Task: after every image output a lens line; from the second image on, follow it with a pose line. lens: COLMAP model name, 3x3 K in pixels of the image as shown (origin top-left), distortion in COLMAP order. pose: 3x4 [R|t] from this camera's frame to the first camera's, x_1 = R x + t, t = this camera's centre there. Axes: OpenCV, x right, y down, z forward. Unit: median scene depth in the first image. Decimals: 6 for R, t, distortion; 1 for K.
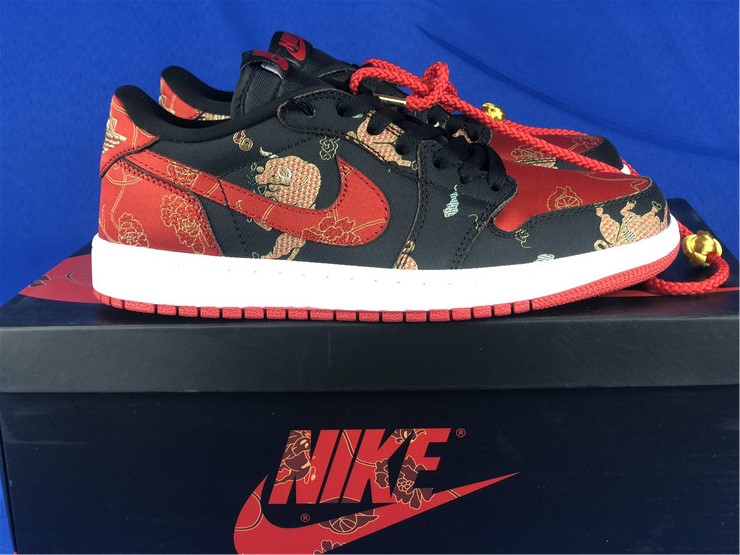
lens RADIAL K [[1177.4, 0, 370.0], [0, 1177.4, 277.5], [0, 0, 1]] dist [-0.006100, 0.035681]
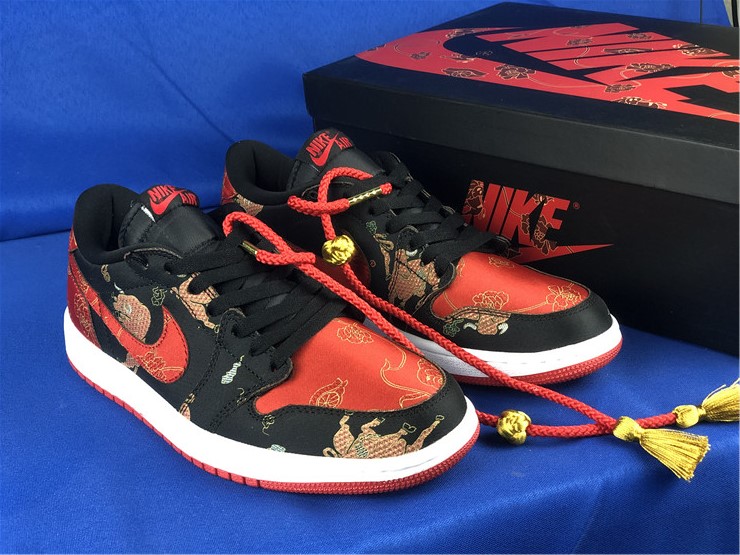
lens RADIAL K [[1177.4, 0, 370.0], [0, 1177.4, 277.5], [0, 0, 1]] dist [-0.006100, 0.035681]
pose [[0.760957, 0.273696, -0.588247, 0.804270], [-0.118311, 0.950001, 0.288964, -0.487827], [0.637924, -0.150293, 0.755292, 0.248472]]
